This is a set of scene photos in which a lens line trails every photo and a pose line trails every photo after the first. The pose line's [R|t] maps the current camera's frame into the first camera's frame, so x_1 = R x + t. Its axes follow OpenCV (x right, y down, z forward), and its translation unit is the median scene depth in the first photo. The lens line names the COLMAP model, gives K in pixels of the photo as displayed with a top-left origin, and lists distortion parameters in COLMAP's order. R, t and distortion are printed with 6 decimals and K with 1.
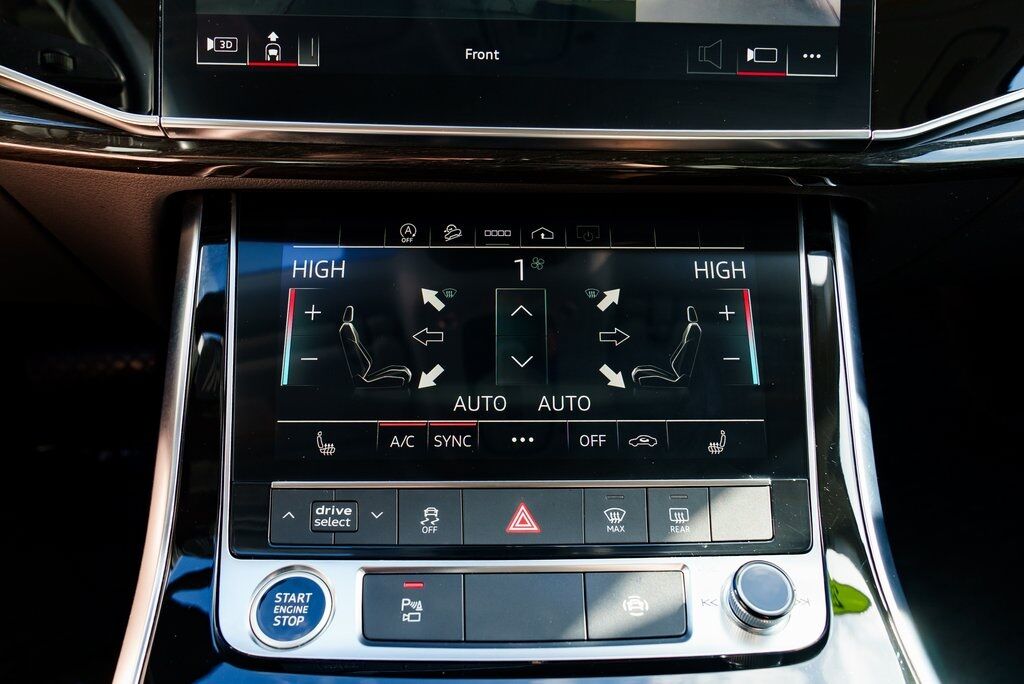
lens RADIAL K [[760.6, 0, 514.8], [0, 760.6, 342.2], [0, 0, 1]] dist [-0.014616, -0.000090]
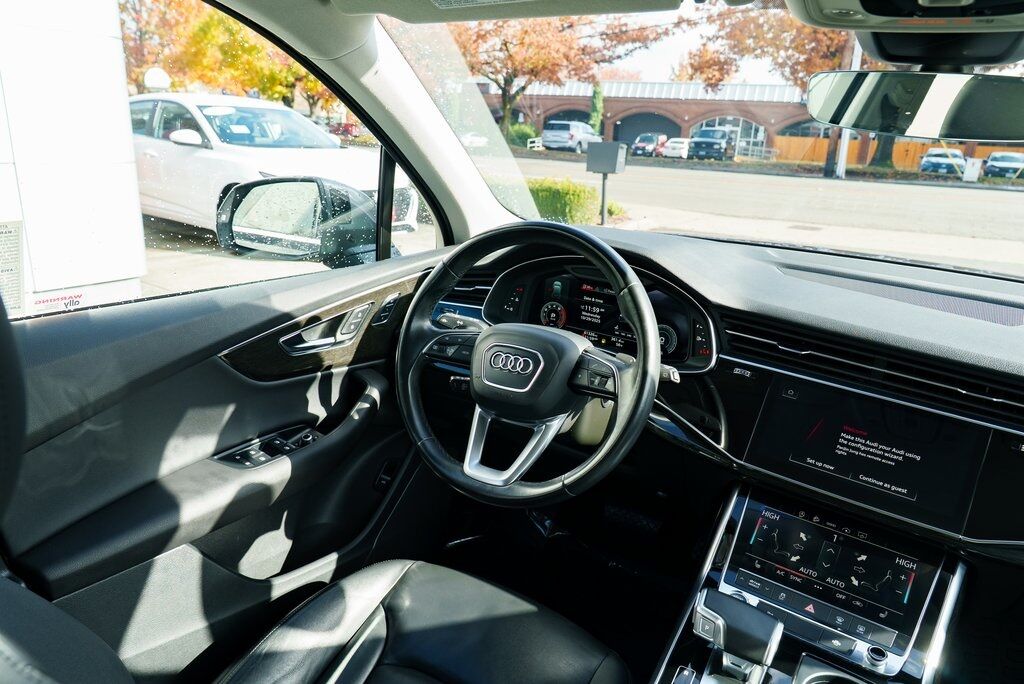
lens RADIAL K [[698.7, 0, 508.6], [0, 698.7, 346.8], [0, 0, 1]] dist [-0.017977, 0.005958]
pose [[0.802370, 0.225691, -0.552509, 0.350473], [-0.386261, 0.902089, -0.192451, 0.278105], [0.454977, 0.367830, 0.810985, -2.345566]]
